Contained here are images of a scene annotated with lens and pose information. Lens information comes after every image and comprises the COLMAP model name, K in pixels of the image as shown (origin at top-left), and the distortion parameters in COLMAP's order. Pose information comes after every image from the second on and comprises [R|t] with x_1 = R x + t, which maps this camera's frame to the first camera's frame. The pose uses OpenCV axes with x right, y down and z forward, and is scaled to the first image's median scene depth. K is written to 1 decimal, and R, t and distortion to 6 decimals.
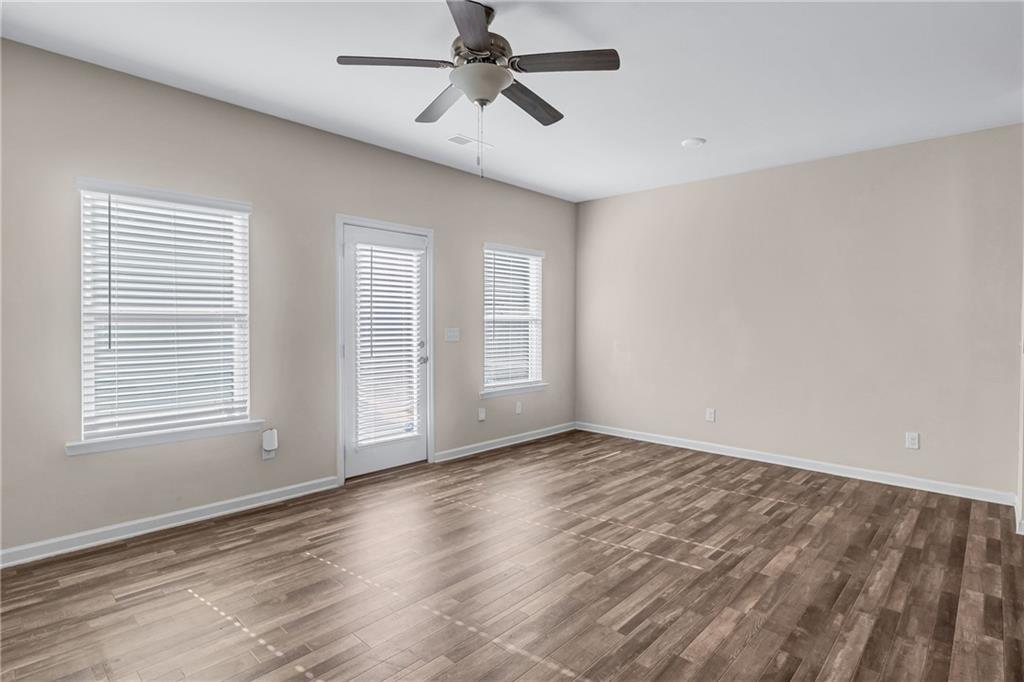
lens RADIAL K [[520.5, 0, 529.2], [0, 520.5, 357.4], [0, 0, 1]] dist [-0.006568, -0.002589]
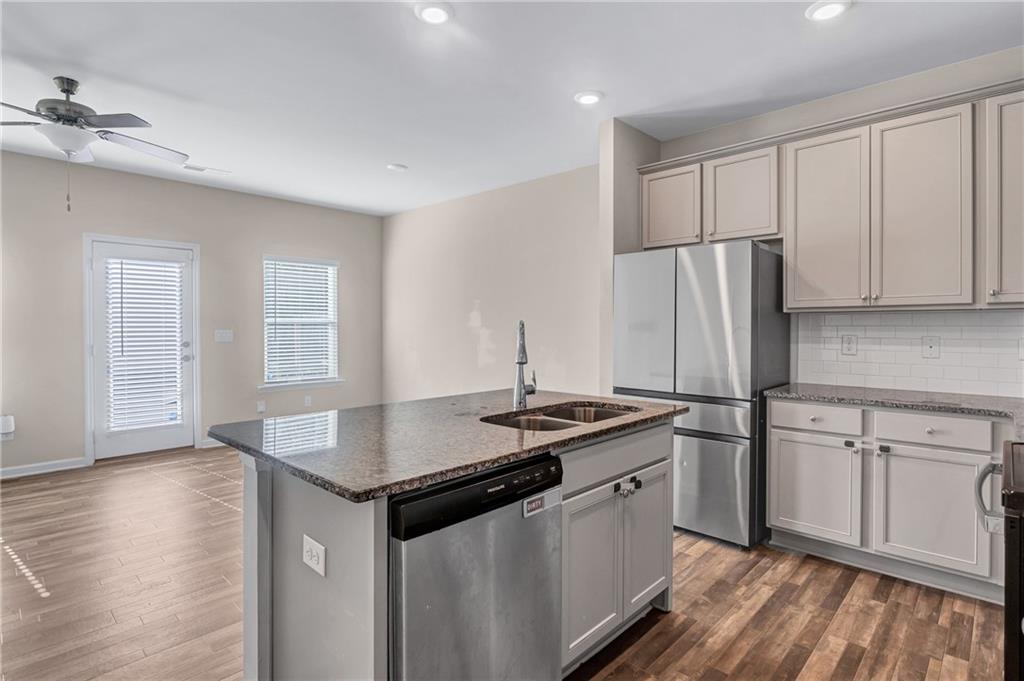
lens RADIAL K [[520.5, 0, 496.6], [0, 520.5, 333.4], [0, 0, 1]] dist [-0.006568, -0.002589]
pose [[0.998533, -0.001440, -0.054121, 0.614326], [-0.001382, 0.998643, -0.052068, 0.012082], [0.054123, 0.052066, 0.997176, -0.122327]]
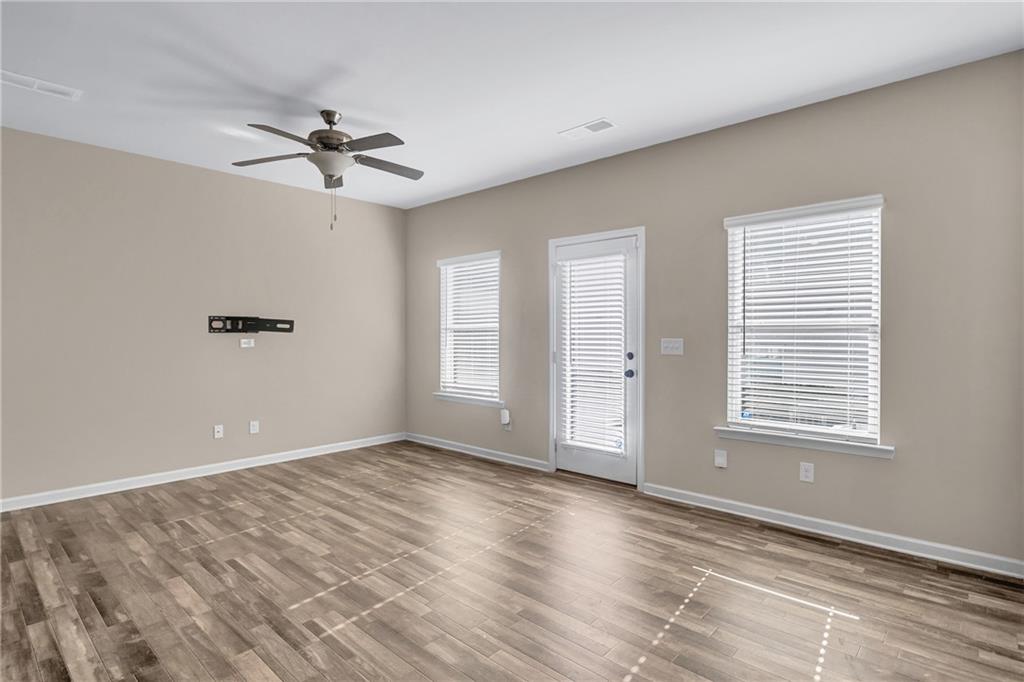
lens RADIAL K [[520.5, 0, 505.5], [0, 520.5, 337.0], [0, 0, 1]] dist [-0.006568, -0.002589]
pose [[-0.012659, 0.002494, -0.999917, 0.808273], [-0.064438, 0.997916, 0.003305, -0.051925], [0.997841, 0.064474, -0.012472, 0.906237]]
